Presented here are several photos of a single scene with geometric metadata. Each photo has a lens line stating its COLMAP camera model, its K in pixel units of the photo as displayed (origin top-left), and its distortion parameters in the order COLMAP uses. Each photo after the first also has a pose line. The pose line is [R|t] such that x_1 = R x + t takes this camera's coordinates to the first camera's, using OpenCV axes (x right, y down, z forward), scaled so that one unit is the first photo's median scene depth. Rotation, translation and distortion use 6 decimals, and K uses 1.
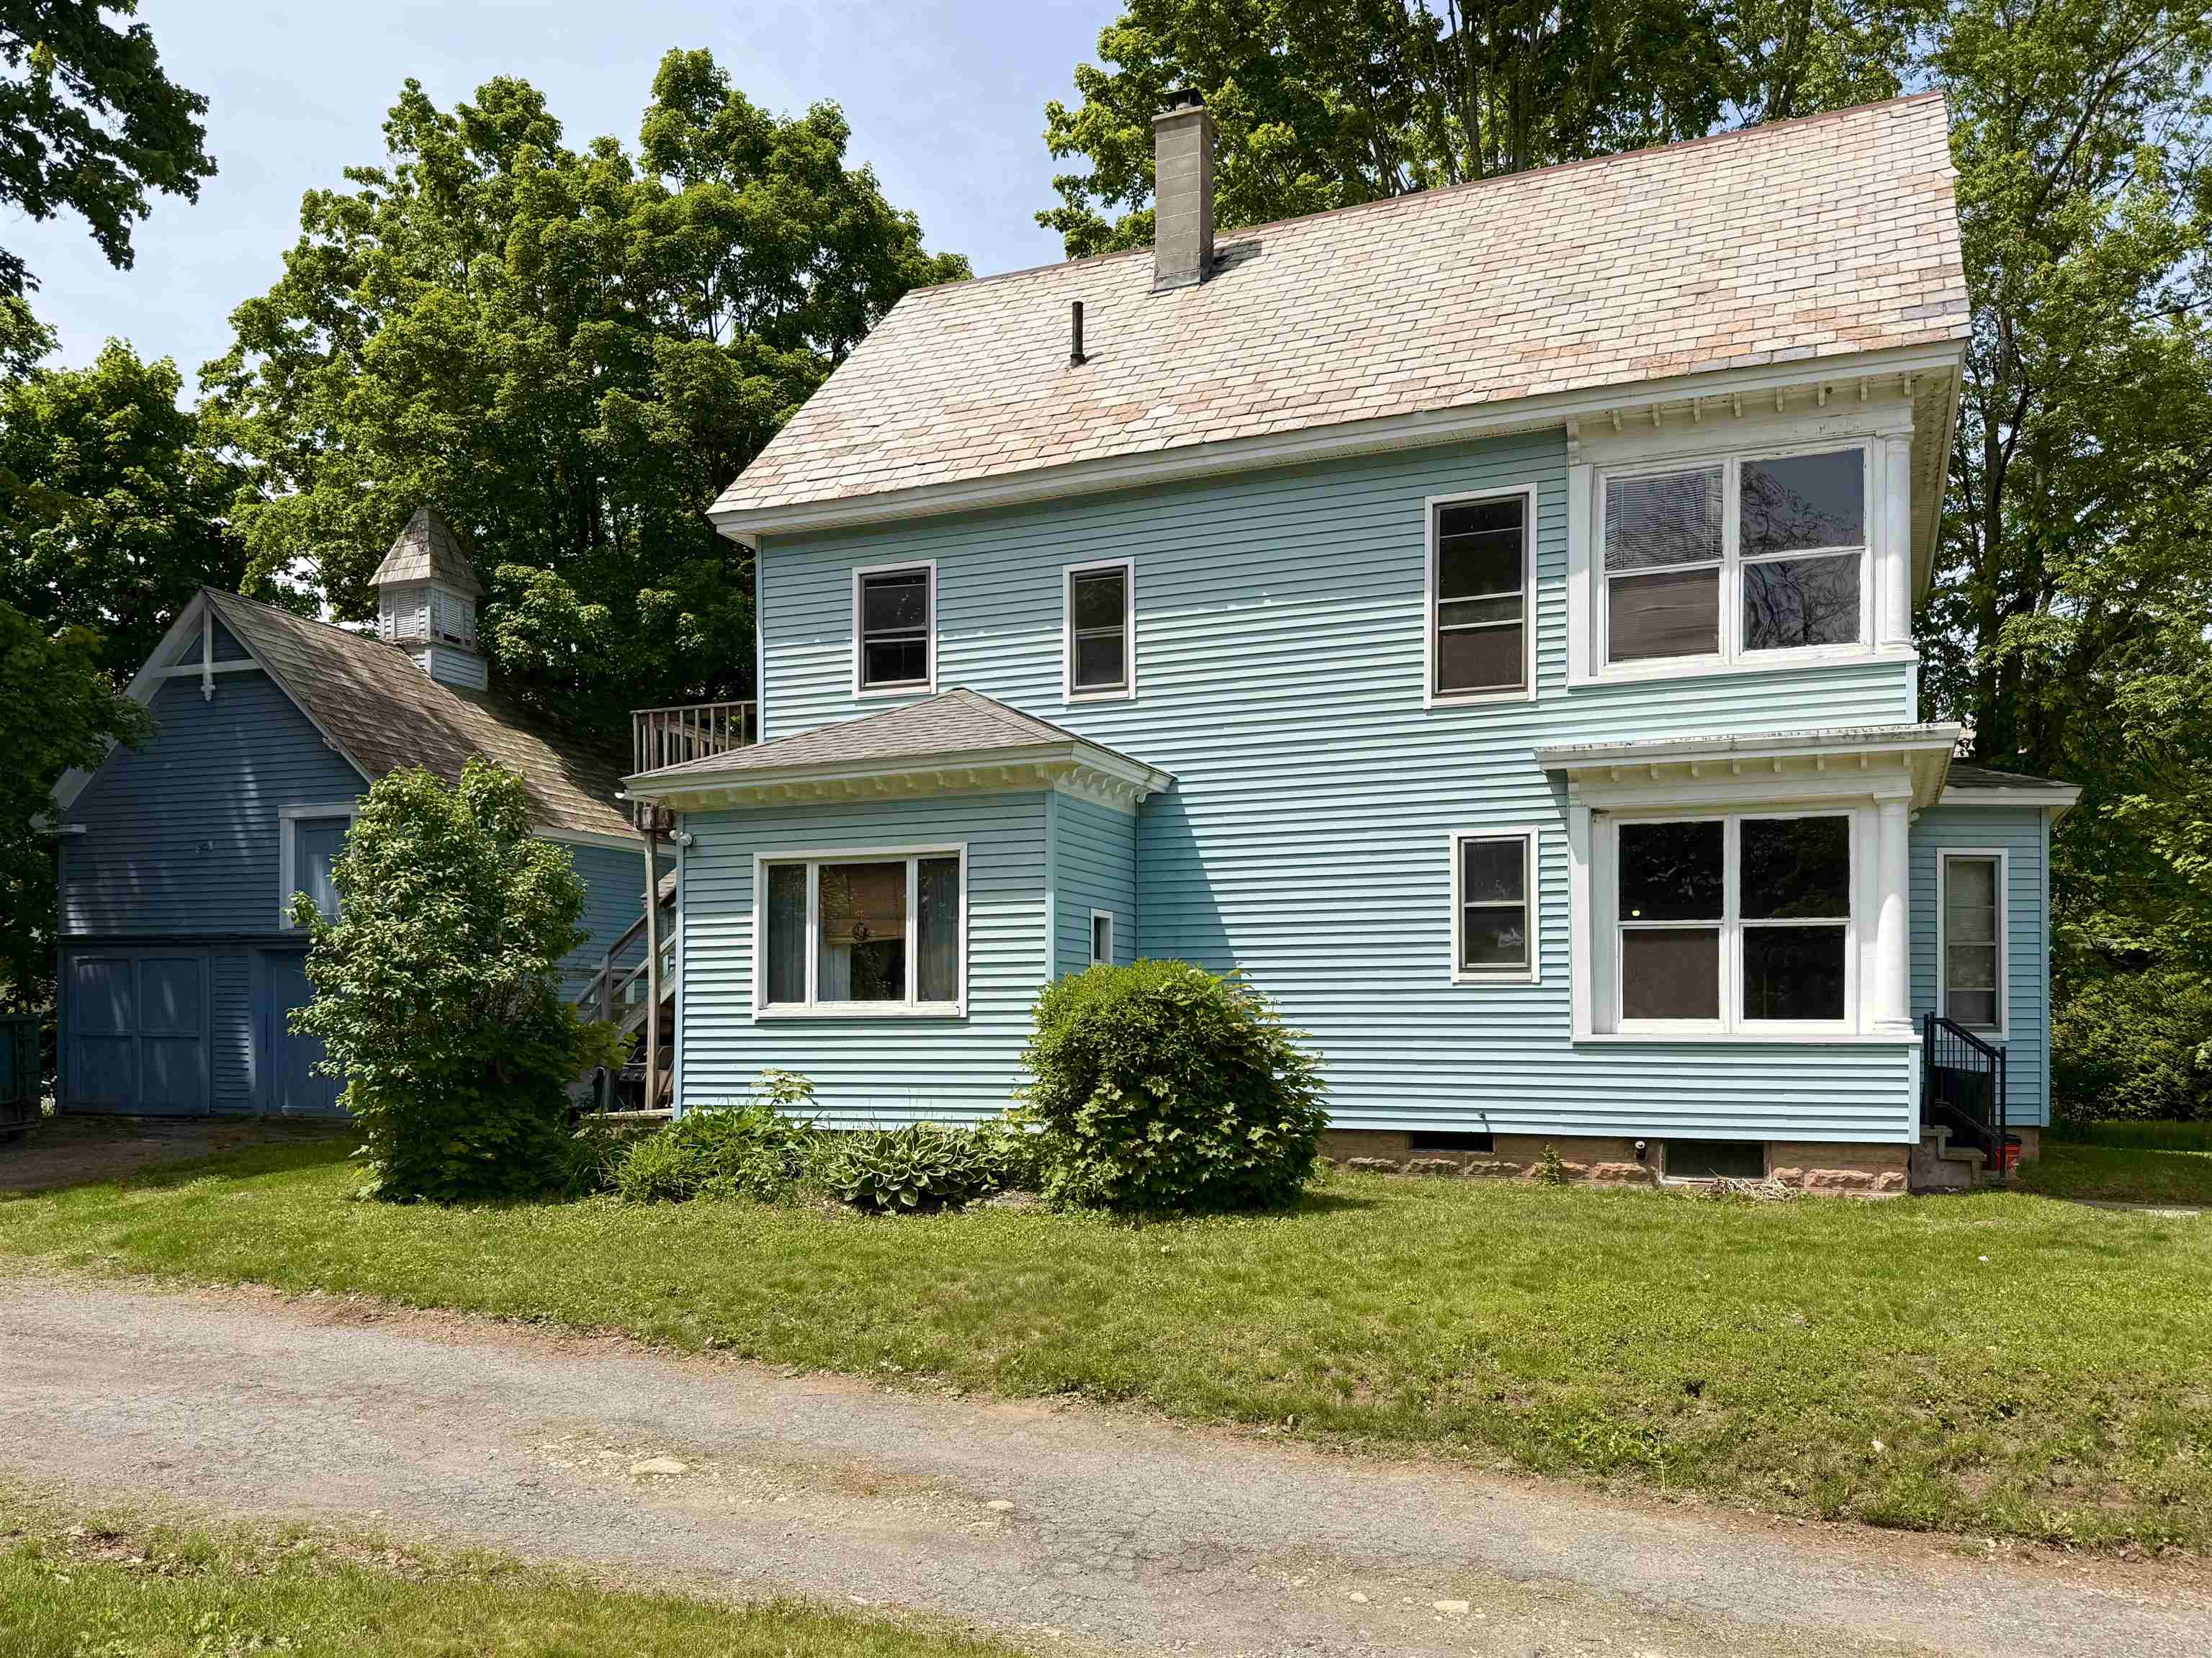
lens RADIAL K [[1778.0, 0, 1102.8], [0, 1778.0, 848.8], [0, 0, 1]] dist [0.071776, -0.031157]
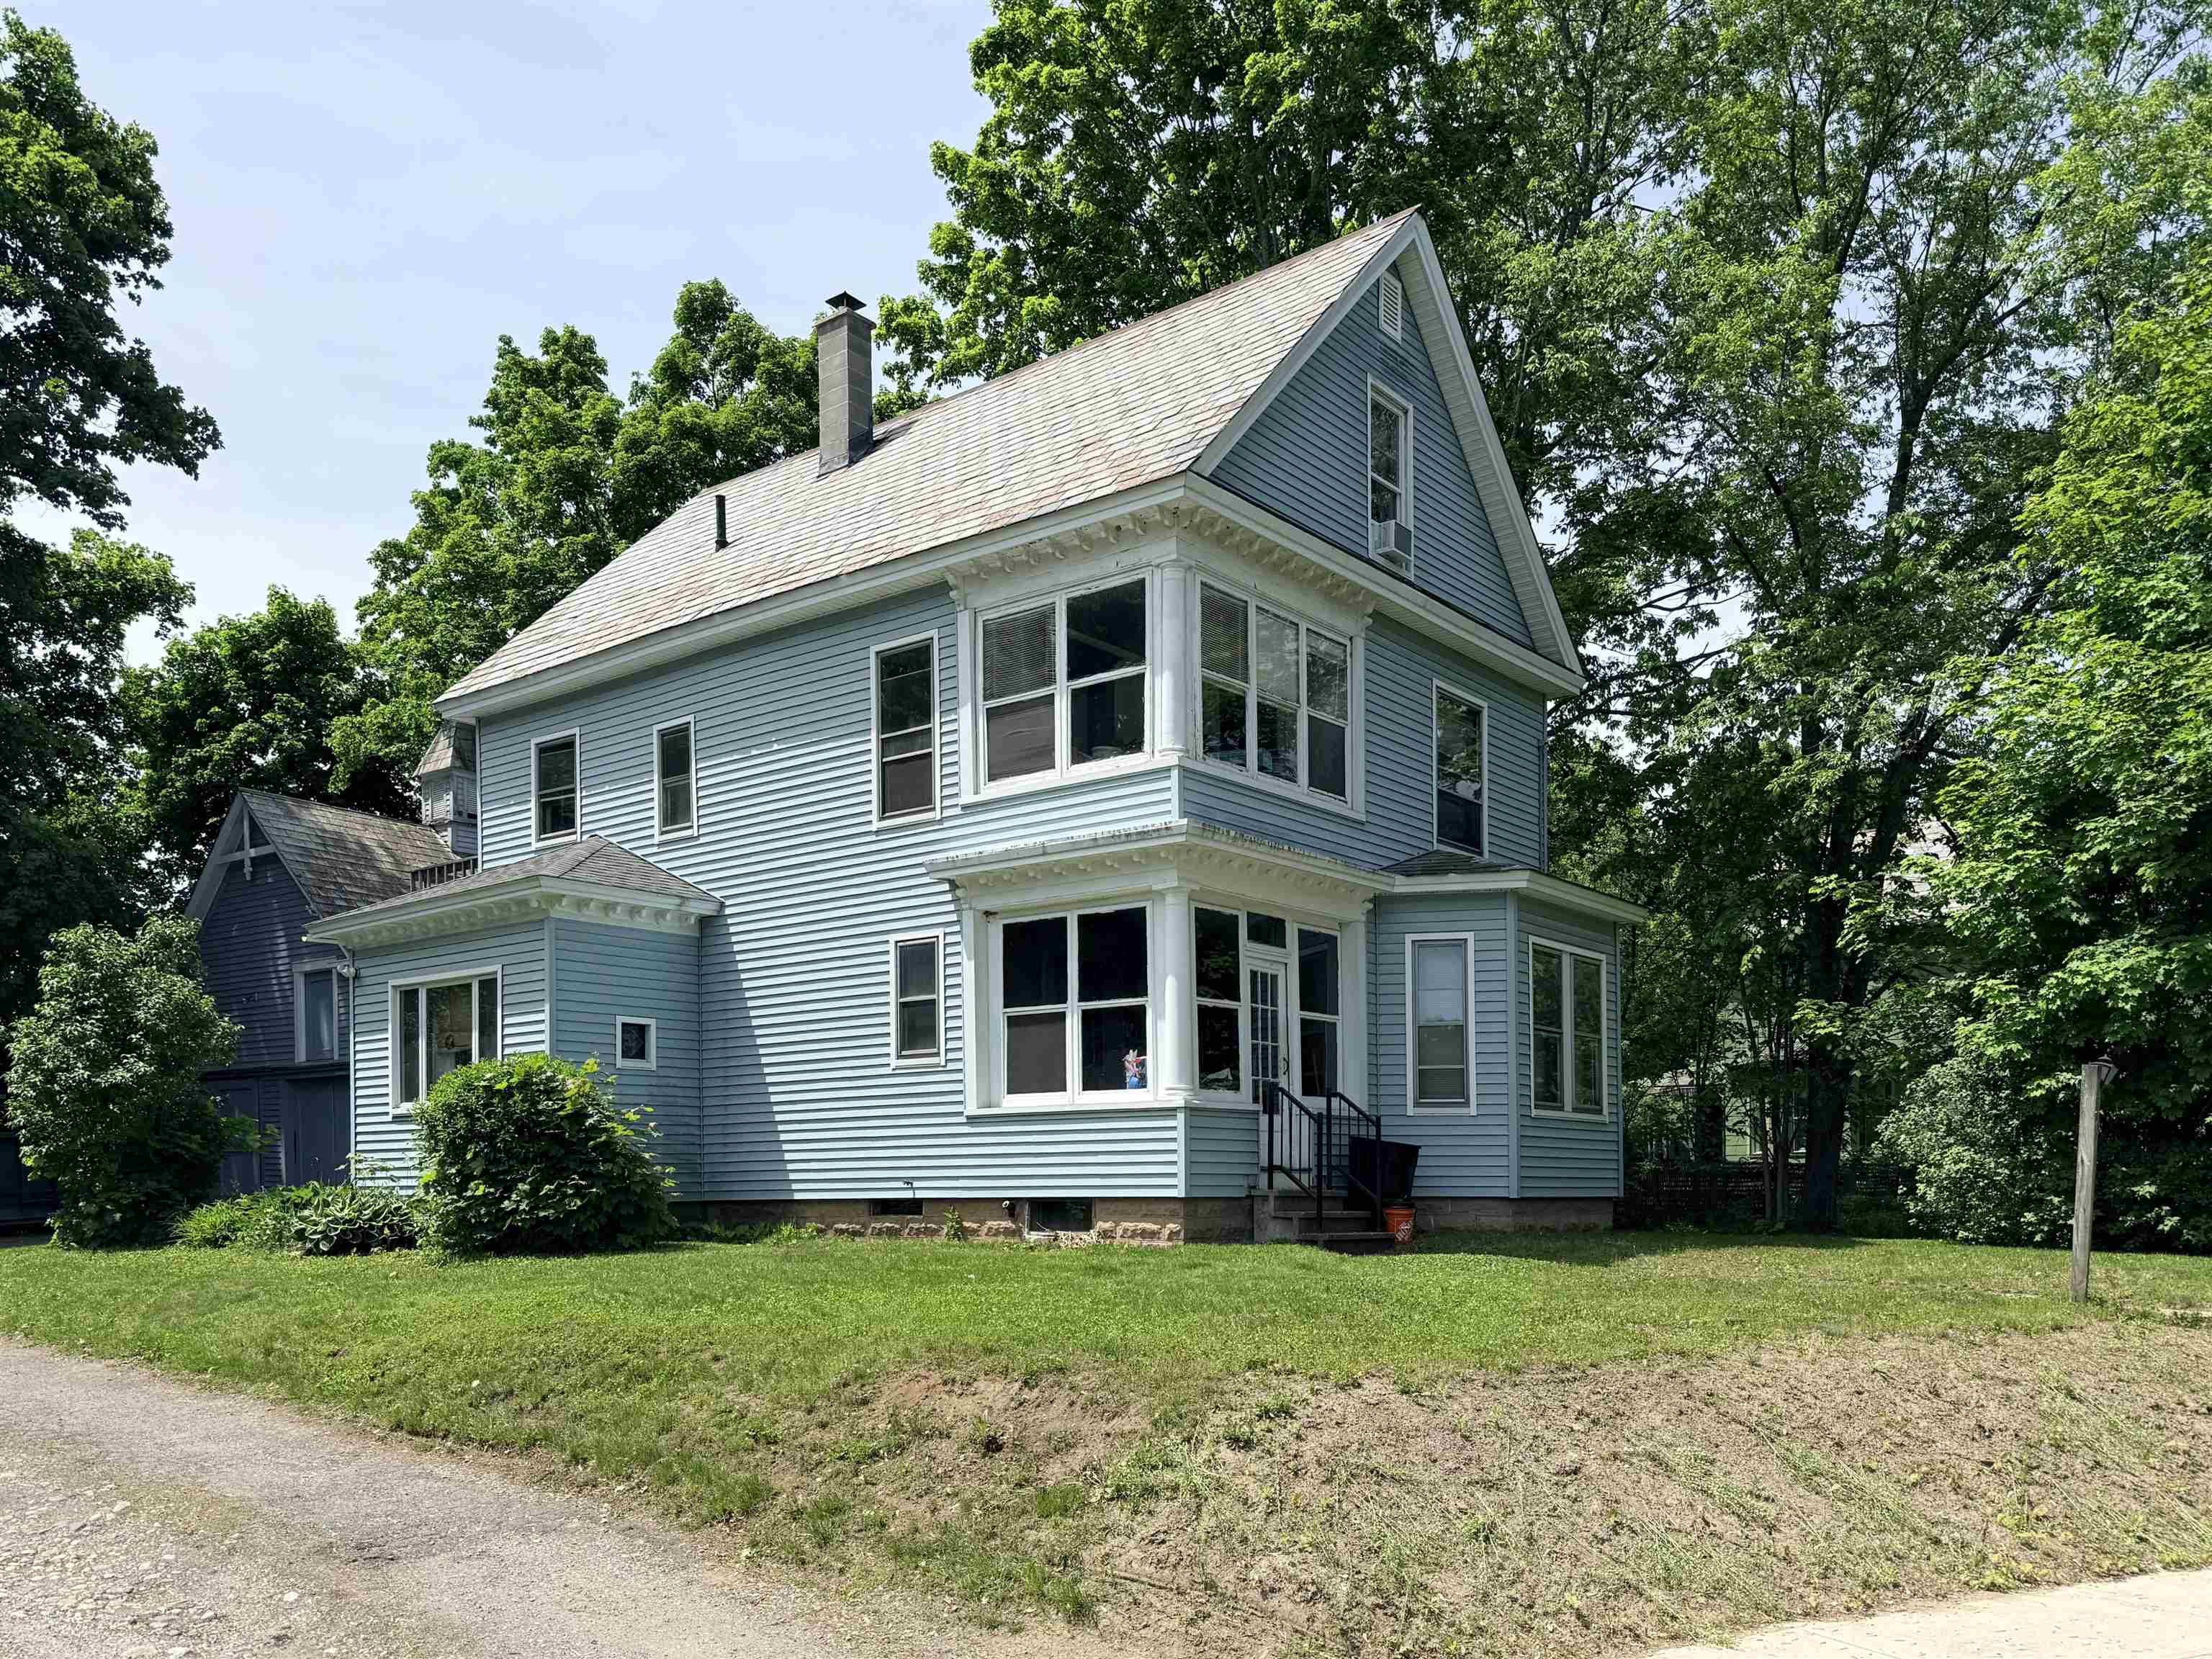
lens RADIAL K [[1778.2, 0, 1071.7], [0, 1778.2, 983.9], [0, 0, 1]] dist [0.071776, -0.031157]
pose [[0.968360, -0.038678, -0.246541, 0.591449], [0.037563, 0.999252, -0.009225, 0.035459], [0.246713, -0.000328, 0.969088, -0.079650]]
